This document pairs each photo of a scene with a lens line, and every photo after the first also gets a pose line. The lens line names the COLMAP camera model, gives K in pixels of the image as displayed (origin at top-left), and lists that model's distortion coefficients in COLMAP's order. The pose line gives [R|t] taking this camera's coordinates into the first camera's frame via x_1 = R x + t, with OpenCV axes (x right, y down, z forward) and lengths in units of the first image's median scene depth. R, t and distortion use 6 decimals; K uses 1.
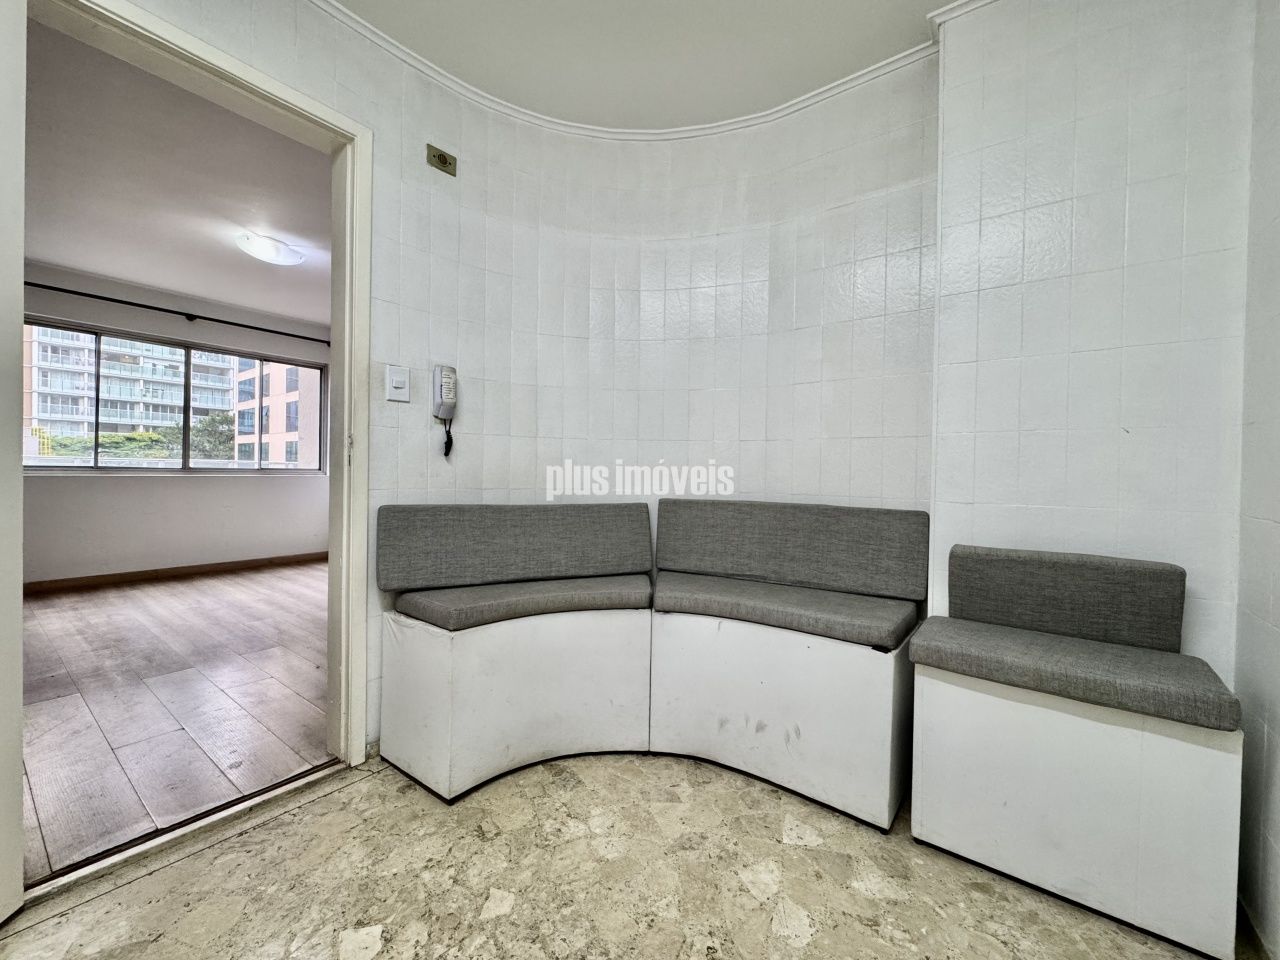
lens RADIAL K [[510.0, 0, 643.7], [0, 510.0, 476.4], [0, 0, 1]] dist [-0.002669, 0.000371]
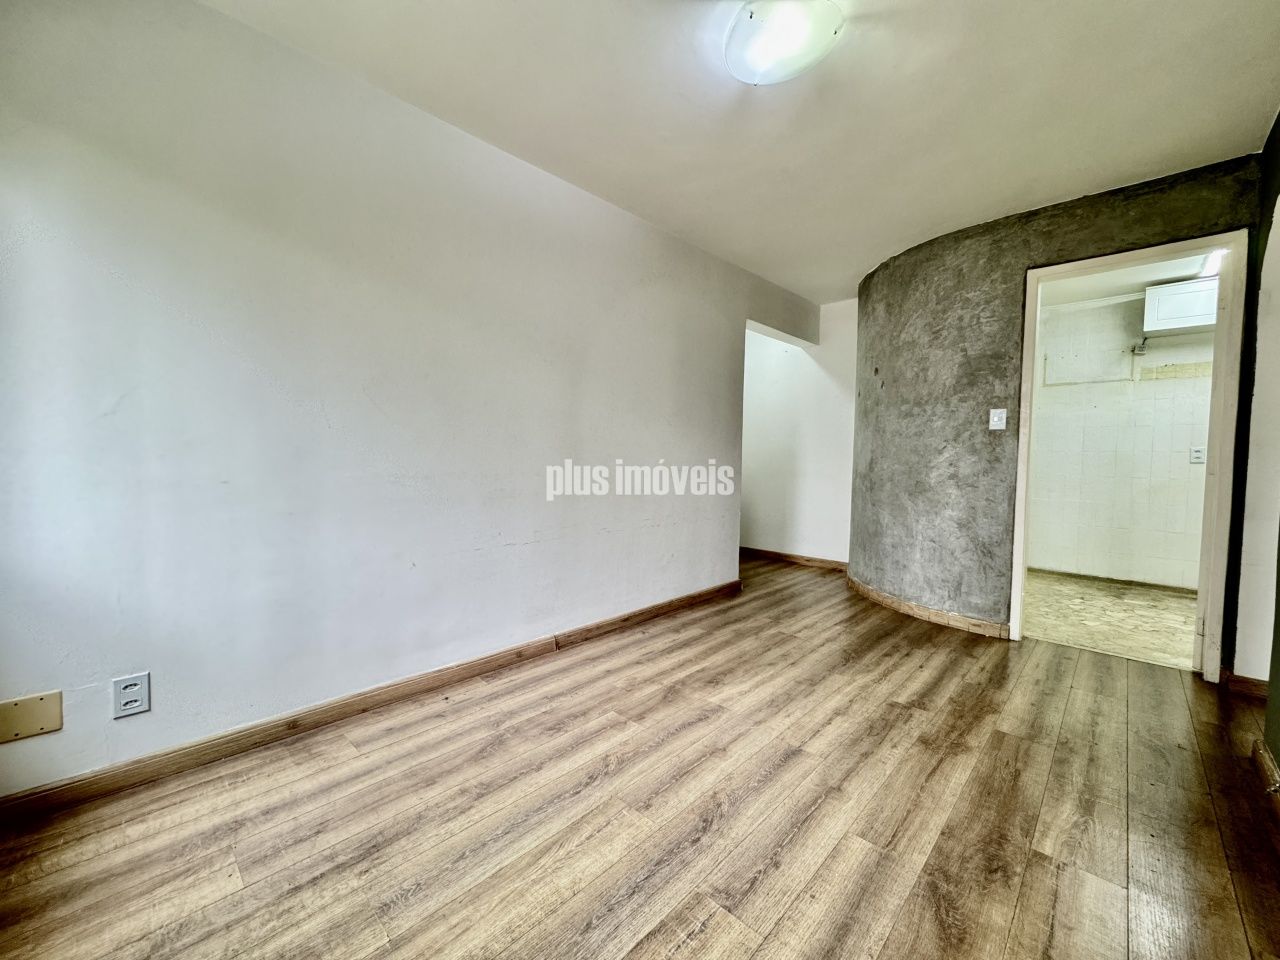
lens RADIAL K [[510.0, 0, 640.6], [0, 510.0, 473.5], [0, 0, 1]] dist [-0.002669, 0.000371]
pose [[0.134693, -0.051699, 0.989538, -0.080171], [-0.003523, 0.998607, 0.052652, -0.002869], [-0.990881, -0.010578, 0.134323, 0.067117]]
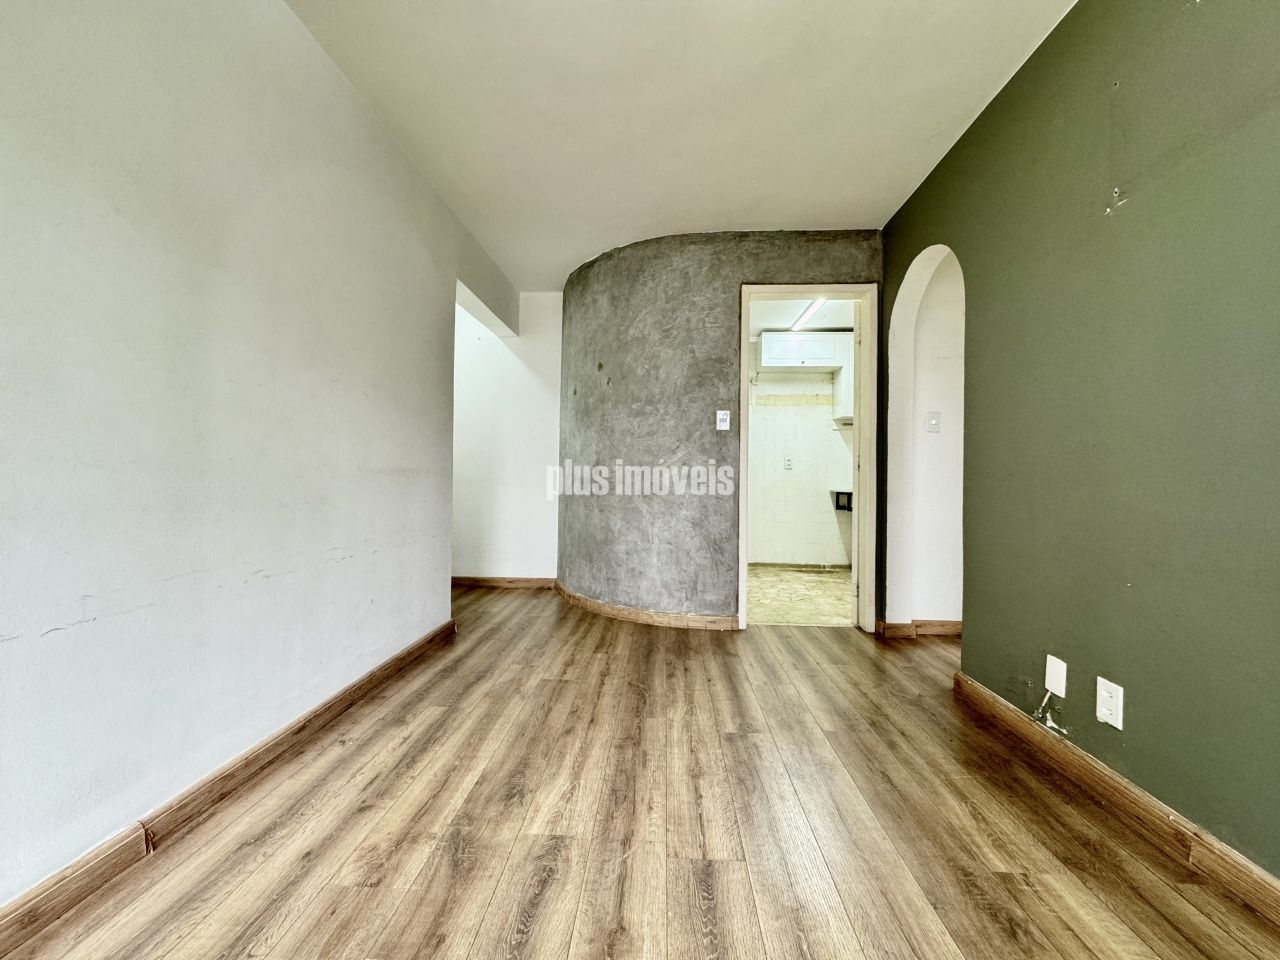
lens RADIAL K [[510.0, 0, 640.2], [0, 510.0, 476.7], [0, 0, 1]] dist [-0.002669, 0.000371]
pose [[-0.545410, -0.018067, 0.837975, -0.063115], [-0.011949, 0.999834, 0.013780, -0.000180], [-0.838084, -0.002497, -0.545535, 0.075962]]
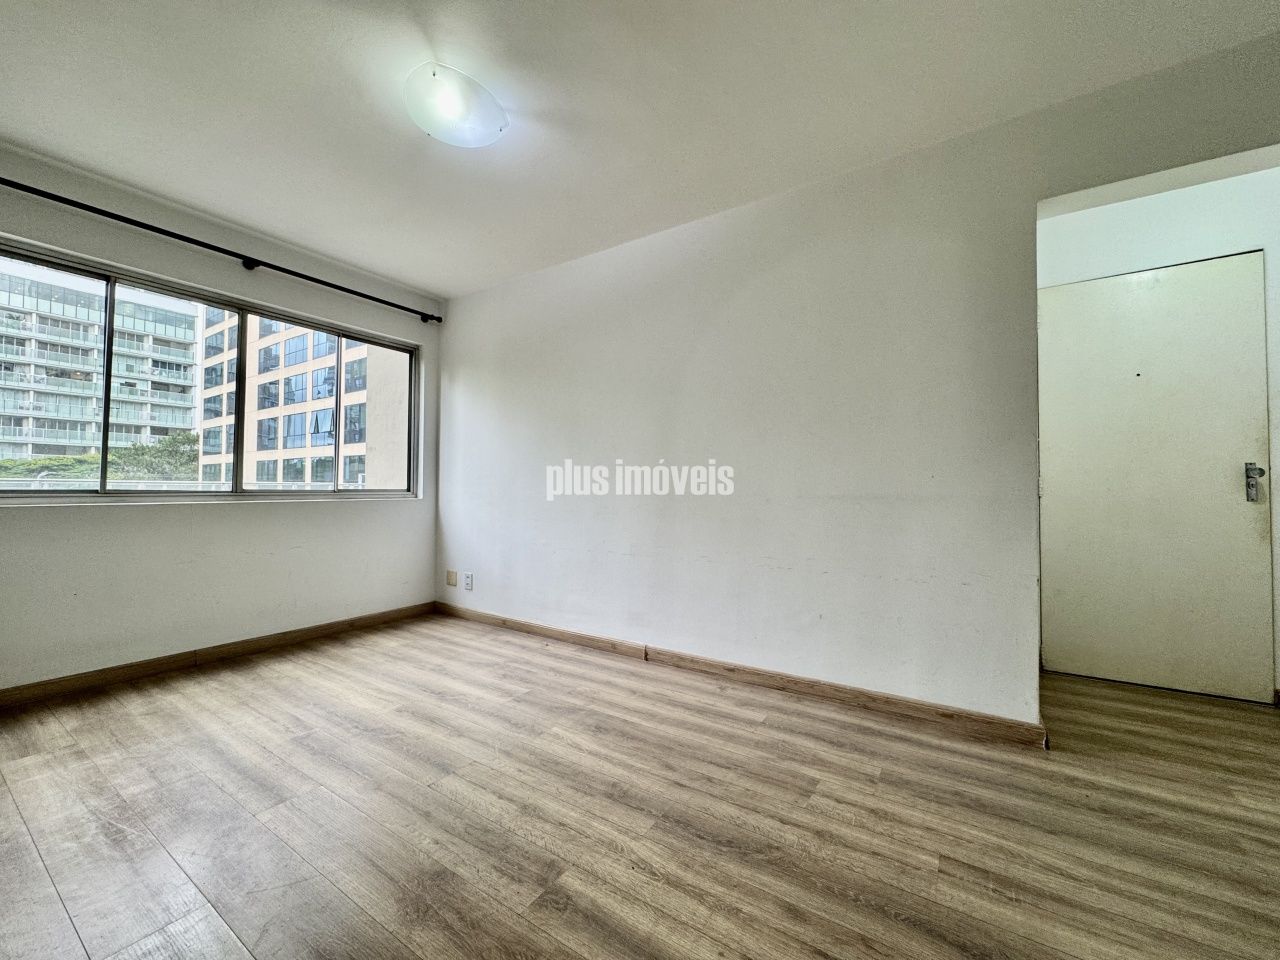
lens RADIAL K [[510.0, 0, 642.6], [0, 510.0, 477.9], [0, 0, 1]] dist [-0.002669, 0.000371]
pose [[0.998713, -0.012735, 0.049096, -0.034997], [0.014211, 0.999454, -0.029821, -0.000519], [-0.048690, 0.030481, 0.998349, 0.027051]]
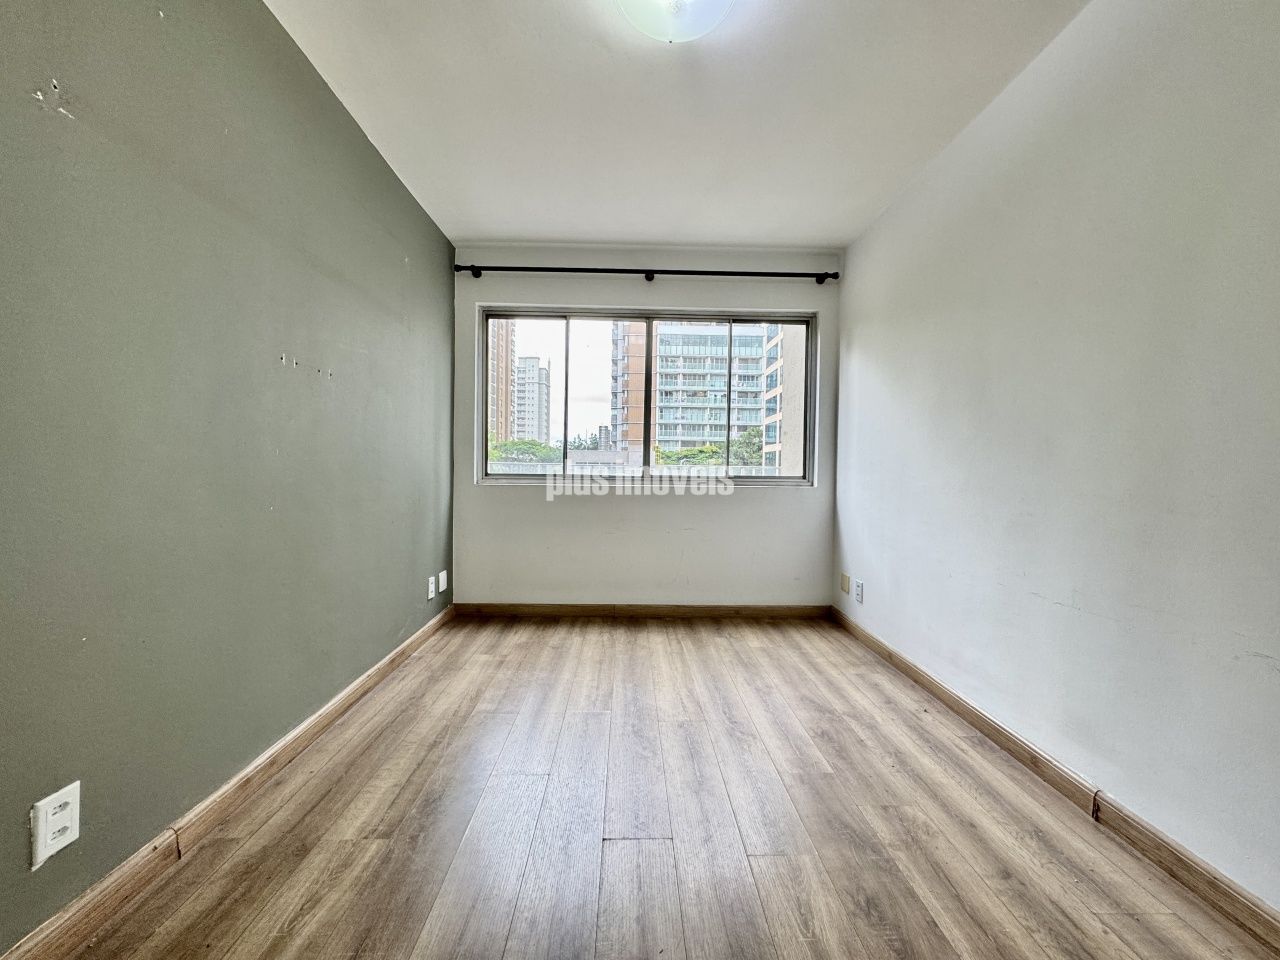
lens RADIAL K [[510.0, 0, 639.4], [0, 510.0, 477.5], [0, 0, 1]] dist [-0.002669, 0.000371]
pose [[0.605462, 0.004452, -0.795862, -0.025241], [-0.009503, 0.999954, -0.001636, -0.001080], [0.795818, 0.008554, 0.605476, 0.045129]]
